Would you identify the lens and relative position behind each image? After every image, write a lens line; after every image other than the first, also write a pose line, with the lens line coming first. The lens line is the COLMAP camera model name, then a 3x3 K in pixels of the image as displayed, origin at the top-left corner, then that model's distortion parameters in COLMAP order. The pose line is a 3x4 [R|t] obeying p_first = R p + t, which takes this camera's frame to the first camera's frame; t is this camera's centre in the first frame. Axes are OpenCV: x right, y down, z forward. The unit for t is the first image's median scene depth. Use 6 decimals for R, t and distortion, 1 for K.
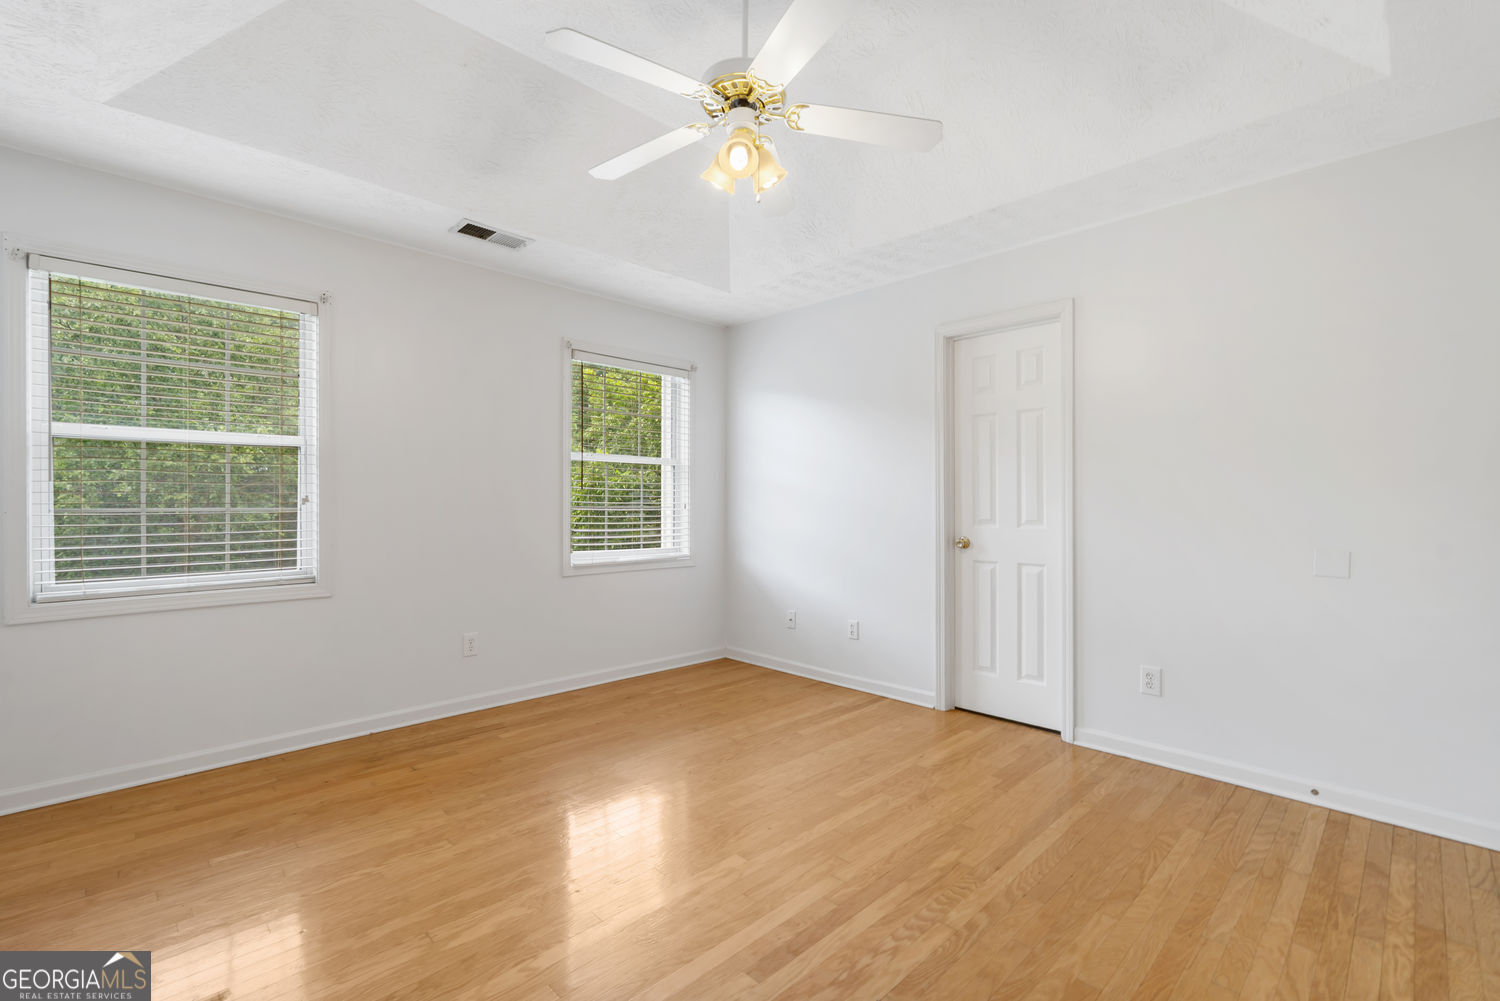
lens RADIAL K [[666.2, 0, 750.3], [0, 666.2, 499.1], [0, 0, 1]] dist [-0.001965, 0.000198]
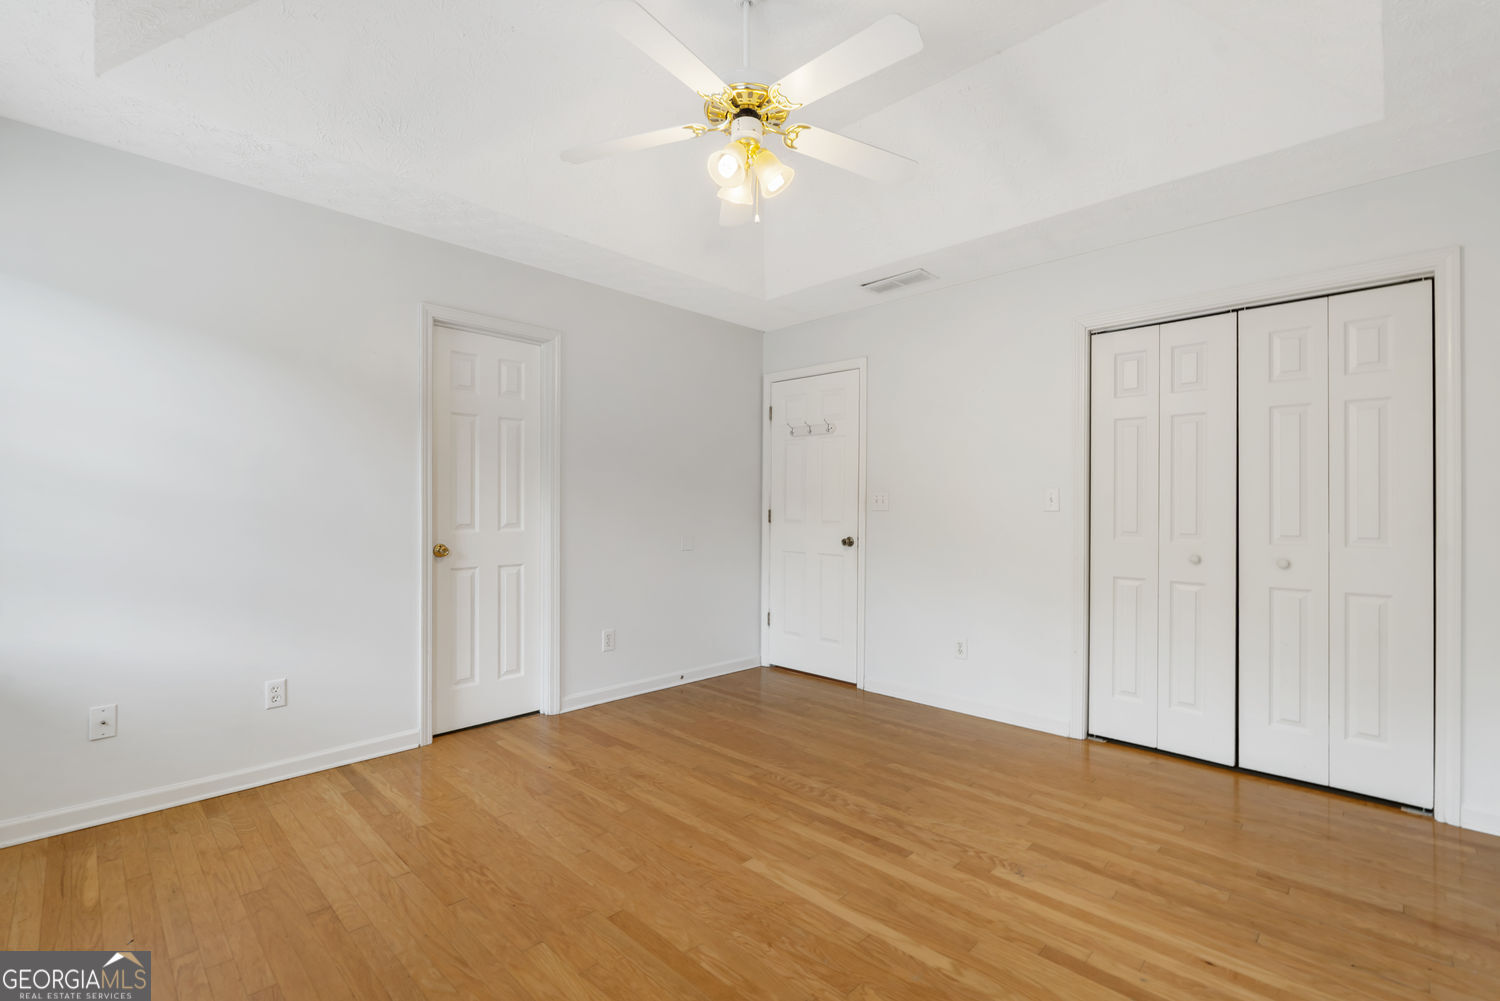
lens RADIAL K [[666.2, 0, 757.1], [0, 666.2, 501.9], [0, 0, 1]] dist [-0.001965, 0.000198]
pose [[-0.034085, 0.006139, 0.999400, -0.715631], [-0.013562, 0.999886, -0.006605, -0.000941], [-0.999327, -0.013779, -0.033998, 0.715367]]
